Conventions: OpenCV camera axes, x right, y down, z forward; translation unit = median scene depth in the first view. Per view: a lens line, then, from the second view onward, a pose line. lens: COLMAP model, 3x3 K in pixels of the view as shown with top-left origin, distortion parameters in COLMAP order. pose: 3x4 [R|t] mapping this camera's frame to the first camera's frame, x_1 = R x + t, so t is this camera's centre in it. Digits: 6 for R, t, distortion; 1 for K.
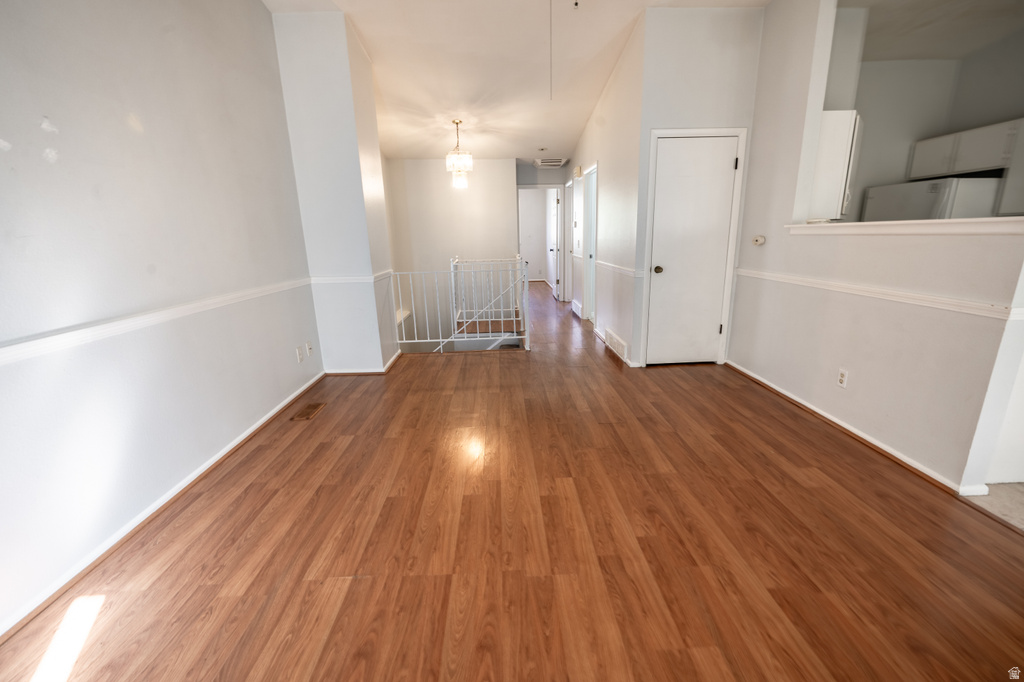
lens RADIAL K [[420.0, 0, 514.9], [0, 420.0, 341.9], [0, 0, 1]] dist [-0.002230, -0.000105]
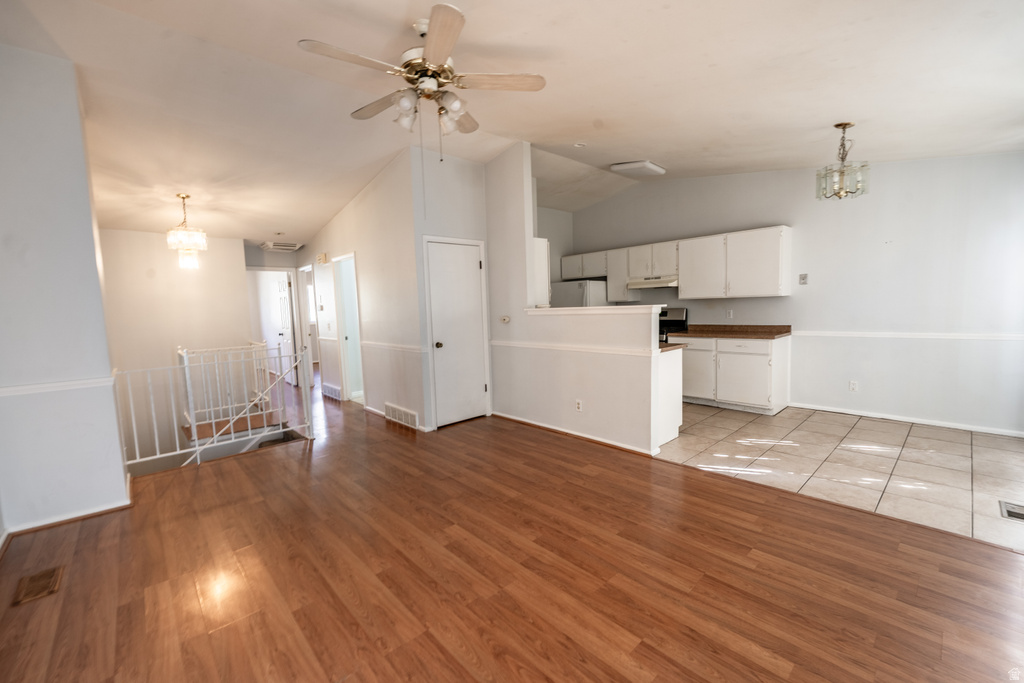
lens RADIAL K [[420.0, 0, 514.9], [0, 420.0, 342.4], [0, 0, 1]] dist [-0.002230, -0.000105]
pose [[0.763390, -0.059904, 0.643154, -0.305105], [0.176725, 0.977070, -0.118758, 0.001242], [-0.621292, 0.204320, 0.756472, -0.049002]]
